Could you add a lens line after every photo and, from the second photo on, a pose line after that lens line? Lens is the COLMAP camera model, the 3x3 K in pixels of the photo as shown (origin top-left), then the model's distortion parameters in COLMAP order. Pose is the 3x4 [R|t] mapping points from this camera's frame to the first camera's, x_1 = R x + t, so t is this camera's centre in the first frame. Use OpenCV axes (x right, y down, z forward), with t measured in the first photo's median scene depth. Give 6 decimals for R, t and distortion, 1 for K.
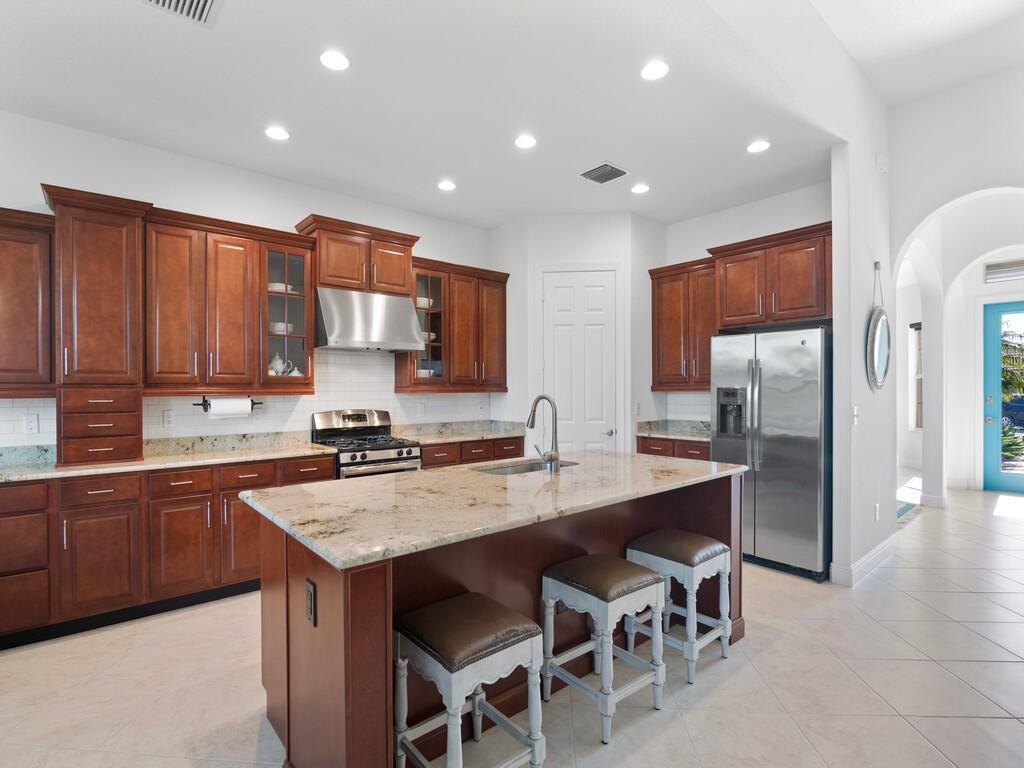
lens RADIAL K [[500.4, 0, 503.7], [0, 500.4, 387.1], [0, 0, 1]] dist [-0.002076, -0.007184]
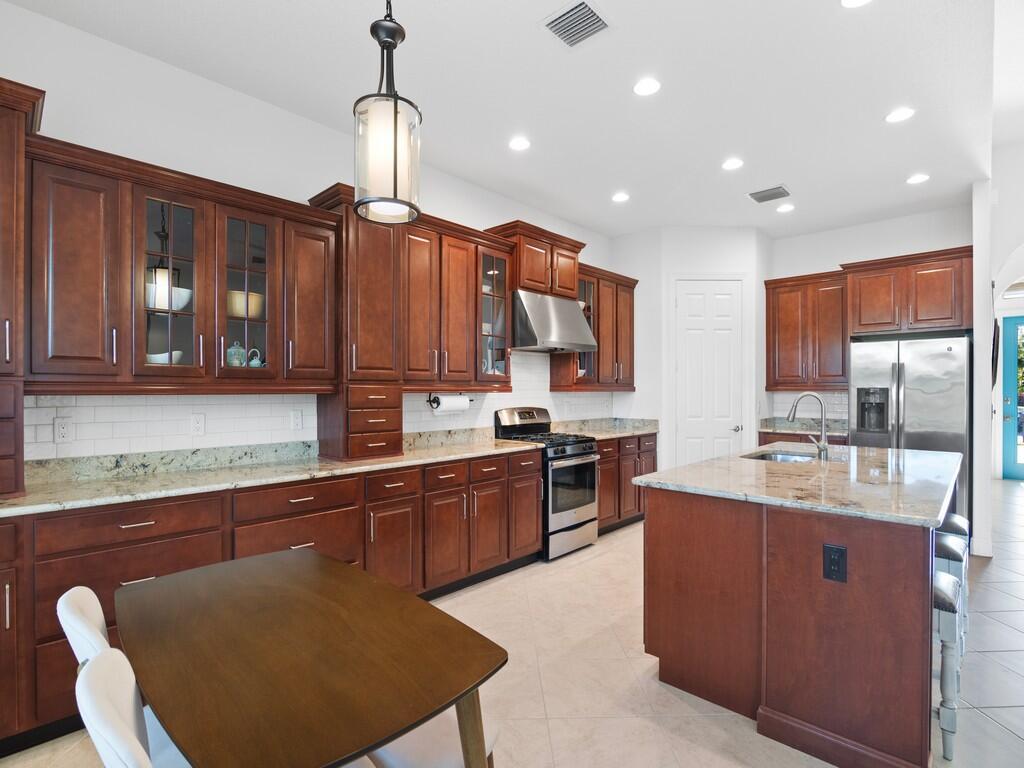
lens RADIAL K [[500.4, 0, 503.7], [0, 500.4, 387.1], [0, 0, 1]] dist [-0.002076, -0.007184]
pose [[0.994567, 0.005079, 0.103972, -0.502505], [-0.004794, 0.999984, -0.002990, 0.007244], [-0.103985, 0.002475, 0.994576, -0.037997]]
